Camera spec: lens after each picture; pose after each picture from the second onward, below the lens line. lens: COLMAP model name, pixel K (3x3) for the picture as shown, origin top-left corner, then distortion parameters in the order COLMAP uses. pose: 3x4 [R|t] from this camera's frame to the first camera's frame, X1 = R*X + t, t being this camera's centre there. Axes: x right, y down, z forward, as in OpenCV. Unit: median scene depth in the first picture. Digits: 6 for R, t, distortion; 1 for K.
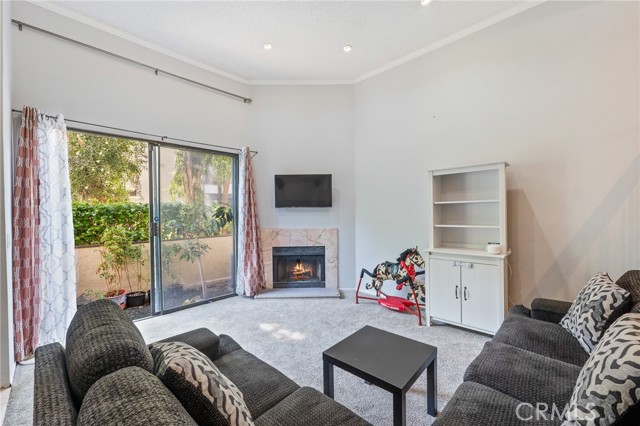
lens RADIAL K [[262.0, 0, 319.3], [0, 262.0, 215.3], [0, 0, 1]] dist [0.003643, -0.001383]
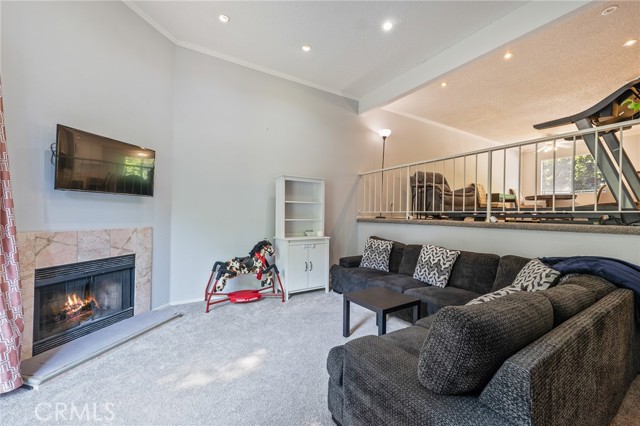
lens RADIAL K [[262.0, 0, 319.8], [0, 262.0, 215.2], [0, 0, 1]] dist [0.003643, -0.001383]
pose [[0.240931, 0.014924, 0.970428, -0.534750], [-0.006670, 0.999884, -0.013721, 0.024885], [-0.970519, -0.003167, 0.241002, 0.388242]]
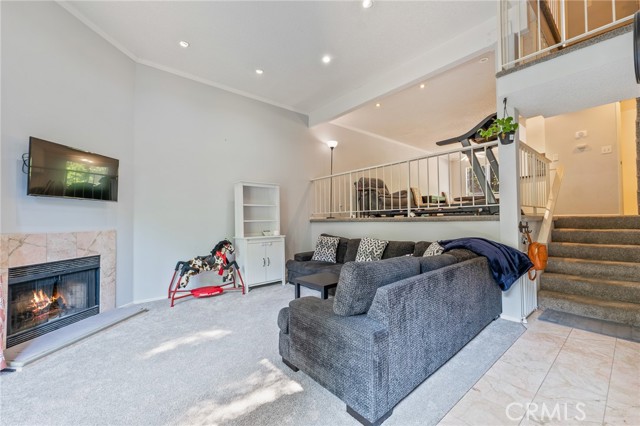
lens RADIAL K [[262.0, 0, 319.6], [0, 262.0, 215.2], [0, 0, 1]] dist [0.003643, -0.001383]
pose [[0.095436, 0.031982, 0.994922, -0.662638], [0.023414, 0.999135, -0.034364, 0.048124], [-0.995160, 0.026575, 0.094605, 0.335899]]
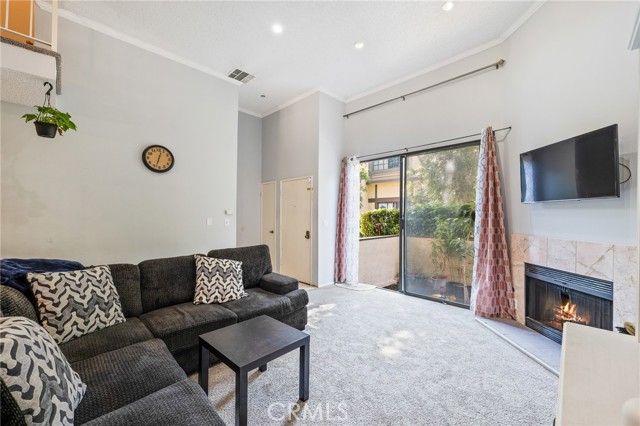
lens RADIAL K [[262.0, 0, 316.5], [0, 262.0, 213.8], [0, 0, 1]] dist [0.003643, -0.001383]
pose [[-0.021352, 0.006903, -0.999748, 0.510532], [-0.015726, 0.999850, 0.007240, 0.000997], [0.999648, 0.015876, -0.021241, 0.496114]]
